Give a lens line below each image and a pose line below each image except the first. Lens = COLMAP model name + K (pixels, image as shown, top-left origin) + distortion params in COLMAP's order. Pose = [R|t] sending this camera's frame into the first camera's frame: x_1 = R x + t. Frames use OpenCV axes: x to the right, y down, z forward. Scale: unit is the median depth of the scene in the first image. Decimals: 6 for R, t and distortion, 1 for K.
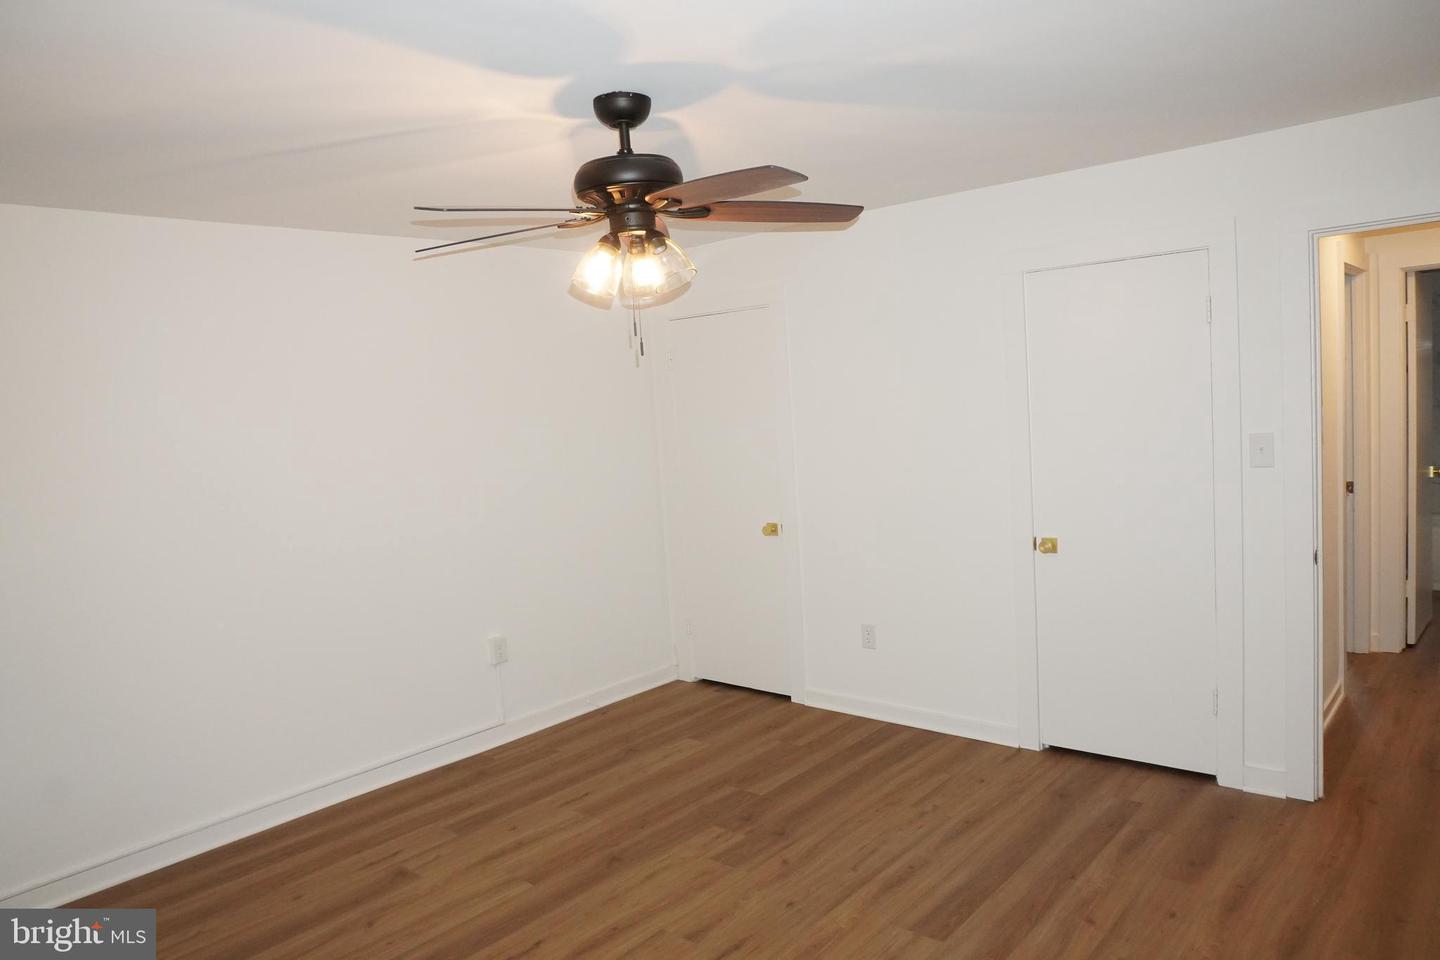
lens RADIAL K [[975.5, 0, 712.9], [0, 975.5, 481.0], [0, 0, 1]] dist [-0.028536, -0.000576]
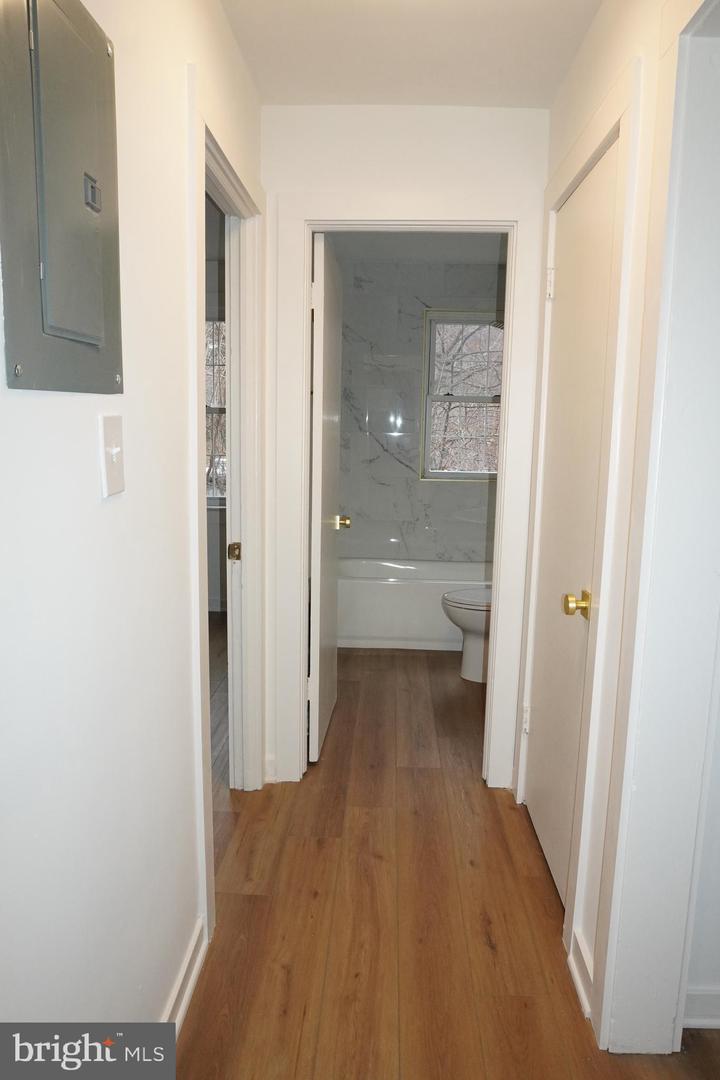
lens RADIAL K [[731.6, 0, 360.2], [0, 731.6, 543.1], [0, 0, 1]] dist [-0.028536, -0.000576]
pose [[0.776022, -0.020984, 0.630357, 0.409352], [-0.013910, 0.998634, 0.050368, -0.024968], [-0.630552, -0.047855, 0.774670, 0.556420]]
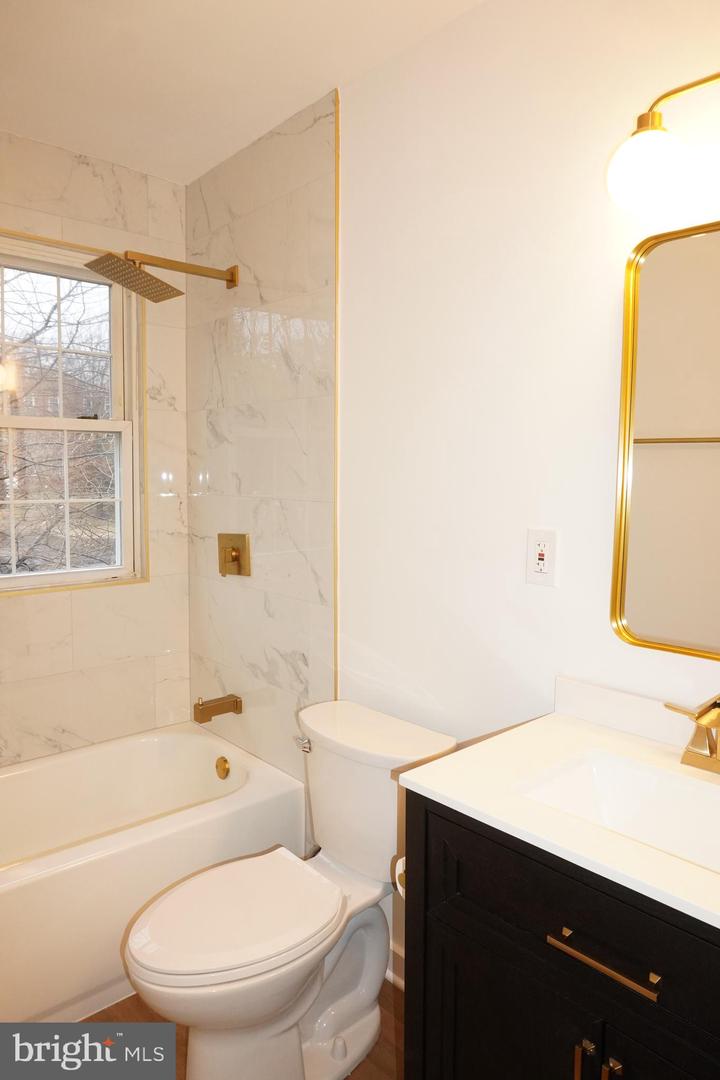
lens RADIAL K [[727.0, 0, 332.6], [0, 727.0, 539.4], [0, 0, 1]] dist [-0.025711, 0.006323]
pose [[0.128198, -0.030301, 0.991286, 0.586677], [0.068442, 0.997420, 0.021637, -0.065603], [-0.989384, 0.065072, 0.129941, 0.813184]]
